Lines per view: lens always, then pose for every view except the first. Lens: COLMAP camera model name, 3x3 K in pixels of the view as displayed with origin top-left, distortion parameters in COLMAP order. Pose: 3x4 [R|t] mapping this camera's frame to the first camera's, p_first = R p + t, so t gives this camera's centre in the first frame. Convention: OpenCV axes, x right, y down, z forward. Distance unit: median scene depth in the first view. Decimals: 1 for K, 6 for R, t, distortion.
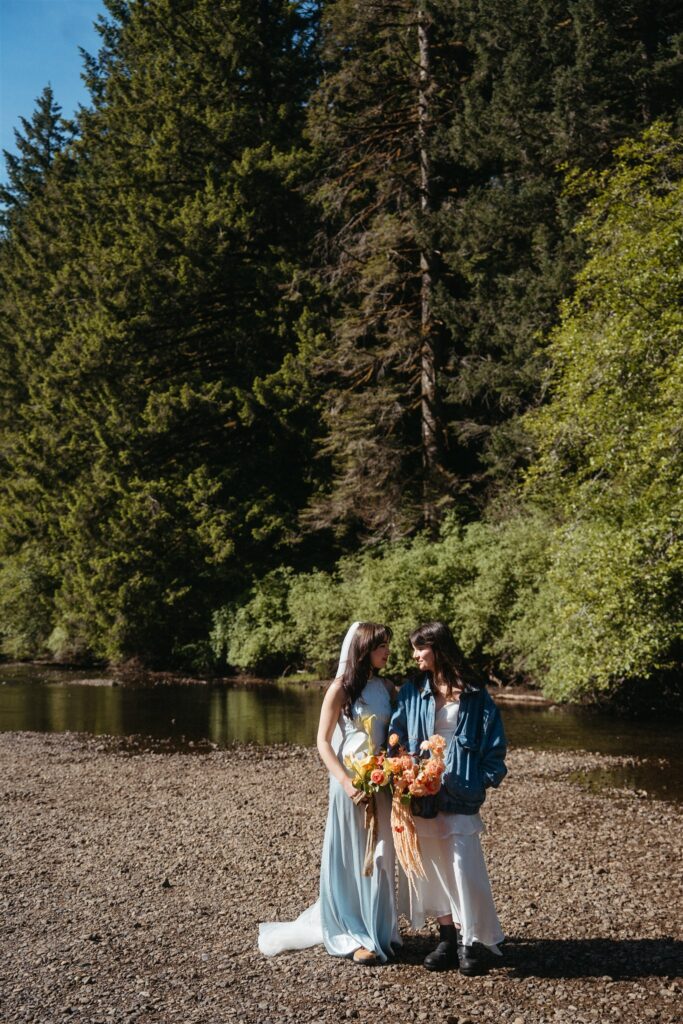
lens RADIAL K [[1234.0, 0, 314.8], [0, 1234.0, 472.9], [0, 0, 1]] dist [0.008521, 0.162625]
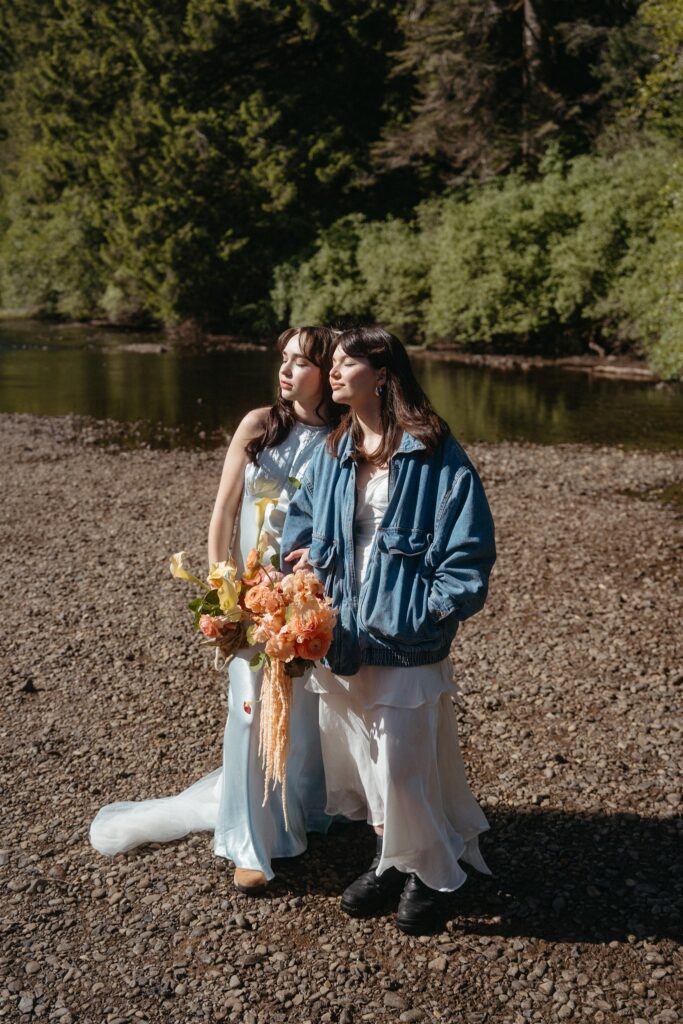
lens RADIAL K [[1234.0, 0, 314.8], [0, 1234.0, 472.9], [0, 0, 1]] dist [0.008521, 0.162625]
pose [[0.994881, 0.010849, -0.100473, 0.035988], [0.017625, 0.960356, 0.278219, 0.010183], [0.099508, -0.278566, 0.955248, 0.134796]]
